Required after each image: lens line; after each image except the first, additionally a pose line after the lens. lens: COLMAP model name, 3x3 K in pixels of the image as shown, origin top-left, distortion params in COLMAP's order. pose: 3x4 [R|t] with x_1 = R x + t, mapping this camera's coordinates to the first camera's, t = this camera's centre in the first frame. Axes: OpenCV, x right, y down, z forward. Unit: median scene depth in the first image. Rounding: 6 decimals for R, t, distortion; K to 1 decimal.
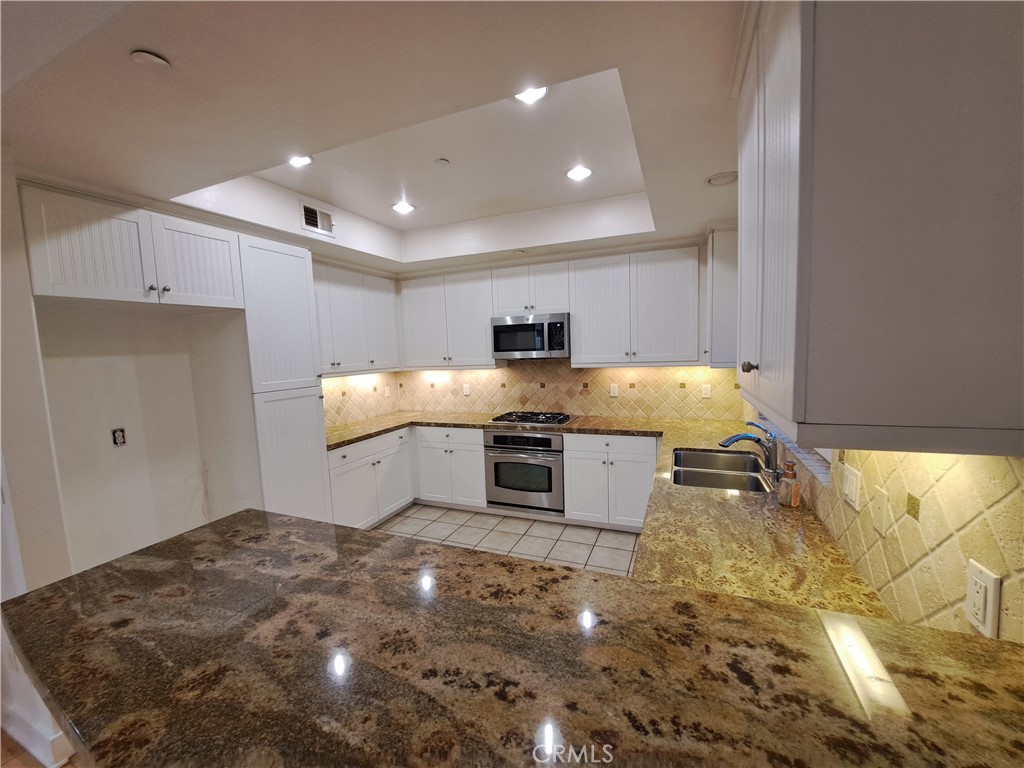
lens RADIAL K [[403.8, 0, 518.2], [0, 403.8, 388.4], [0, 0, 1]] dist [-0.016466, -0.000280]
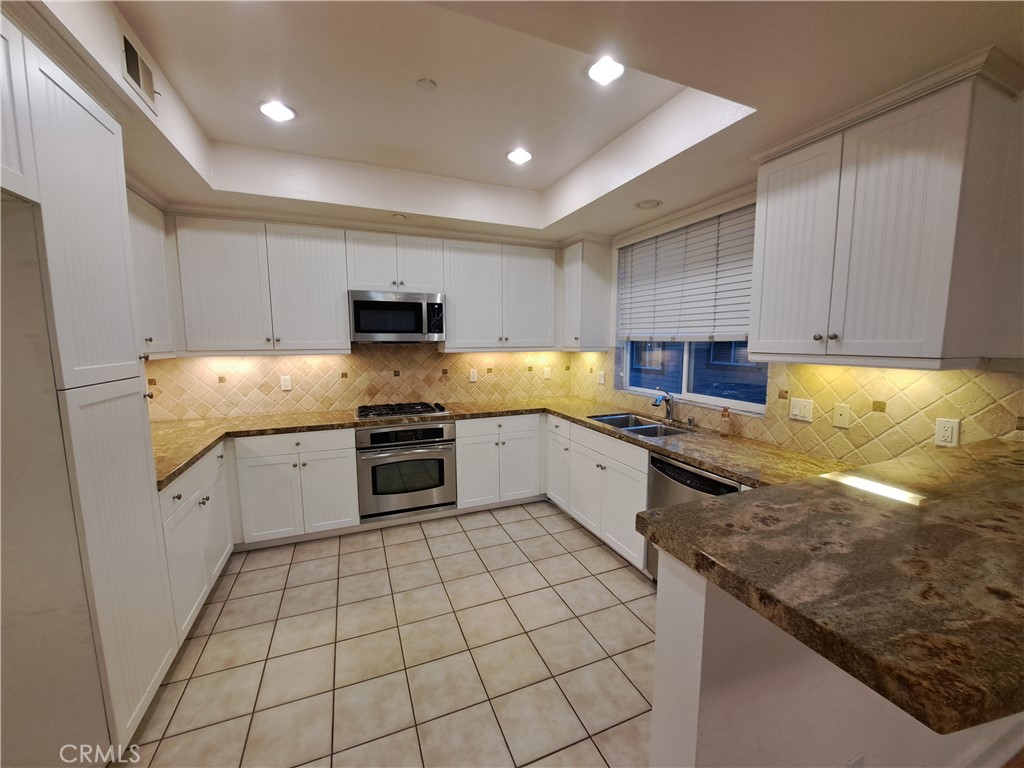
lens RADIAL K [[403.8, 0, 518.2], [0, 403.8, 388.4], [0, 0, 1]] dist [-0.016466, -0.000280]
pose [[0.707018, -0.050392, 0.705398, -0.434843], [0.045500, 0.998633, 0.025735, 0.017121], [-0.705731, 0.013900, 0.708344, 0.212847]]
